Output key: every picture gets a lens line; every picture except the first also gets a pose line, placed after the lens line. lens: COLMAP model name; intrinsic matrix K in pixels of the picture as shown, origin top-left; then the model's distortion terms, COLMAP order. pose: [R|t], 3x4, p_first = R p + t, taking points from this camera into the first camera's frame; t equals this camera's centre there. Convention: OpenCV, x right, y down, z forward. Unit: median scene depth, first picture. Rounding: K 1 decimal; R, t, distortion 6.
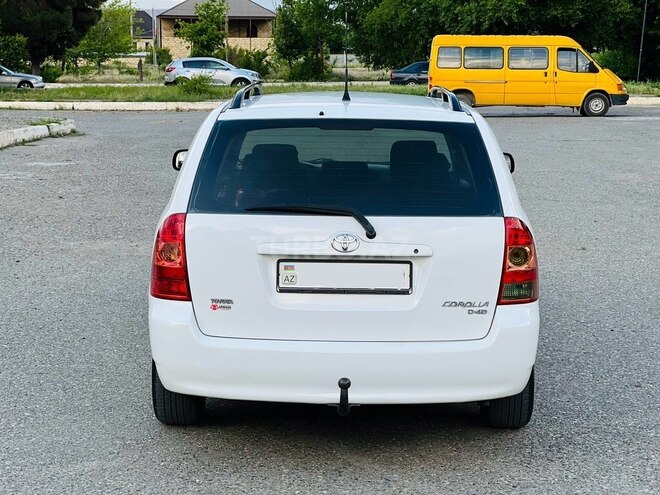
lens RADIAL K [[1431.0, 0, 334.2], [0, 1431.0, 253.8], [0, 0, 1]] dist [0.165198, 0.000000]
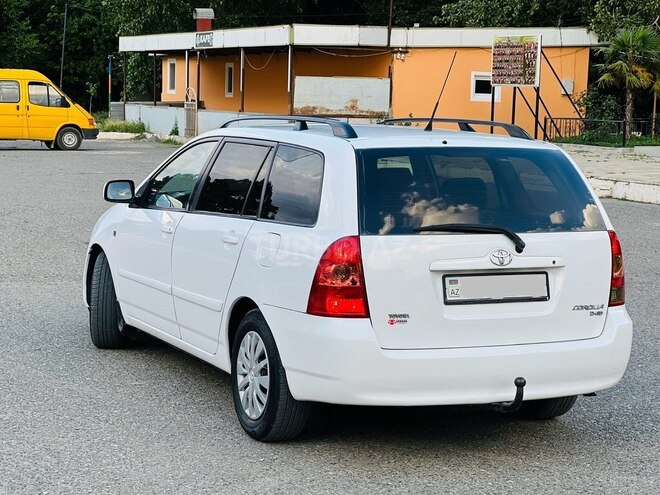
lens RADIAL K [[1431.0, 0, 331.0], [0, 1431.0, 248.0], [0, 0, 1]] dist [0.165198, 0.000000]
pose [[0.908561, -0.034978, 0.416286, -0.562343], [0.046561, 0.998759, -0.017701, -0.001280], [-0.415150, 0.035465, 0.909061, 0.037299]]
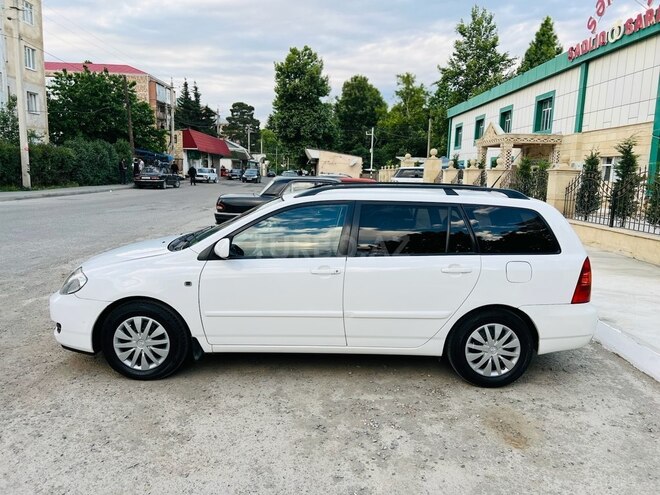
lens RADIAL K [[500.8, 0, 334.7], [0, 500.8, 249.0], [0, 0, 1]] dist [0.038043, -0.038944]
pose [[-0.007130, -0.169002, 0.985590, -0.759429], [0.114390, 0.979007, 0.168700, -0.186951], [-0.993410, 0.113944, 0.012352, 1.311058]]
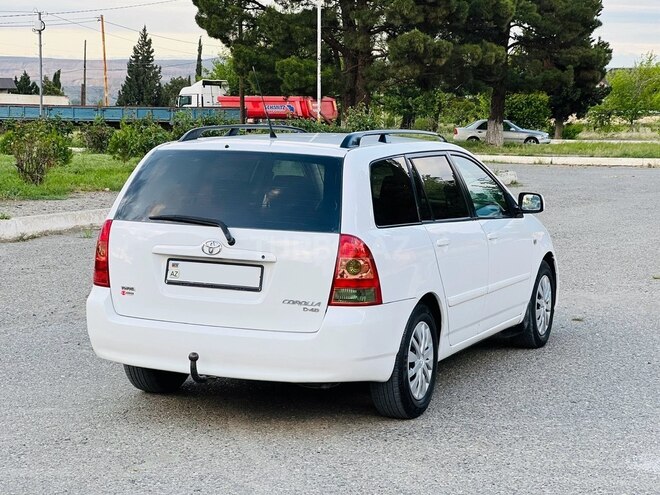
lens RADIAL K [[1431.0, 0, 327.6], [0, 1431.0, 245.9], [0, 0, 1]] dist [0.165198, 0.000000]
pose [[0.924115, 0.048879, -0.378974, 0.564186], [-0.065980, 0.997299, -0.032262, 0.024319], [0.376374, 0.054818, 0.924845, -0.125405]]
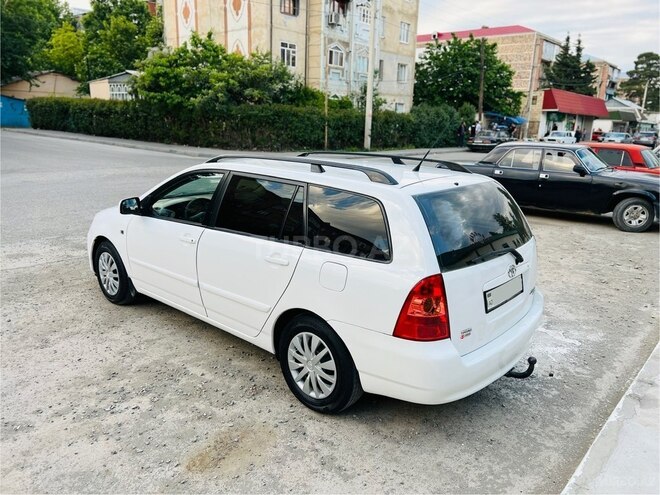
lens RADIAL K [[500.8, 0, 327.1], [0, 500.8, 244.7], [0, 0, 1]] dist [0.038043, -0.038944]
pose [[0.671465, -0.171713, 0.720867, -0.487927], [0.087028, 0.984324, 0.153405, -0.129788], [-0.735908, -0.040270, 0.675883, 0.764715]]
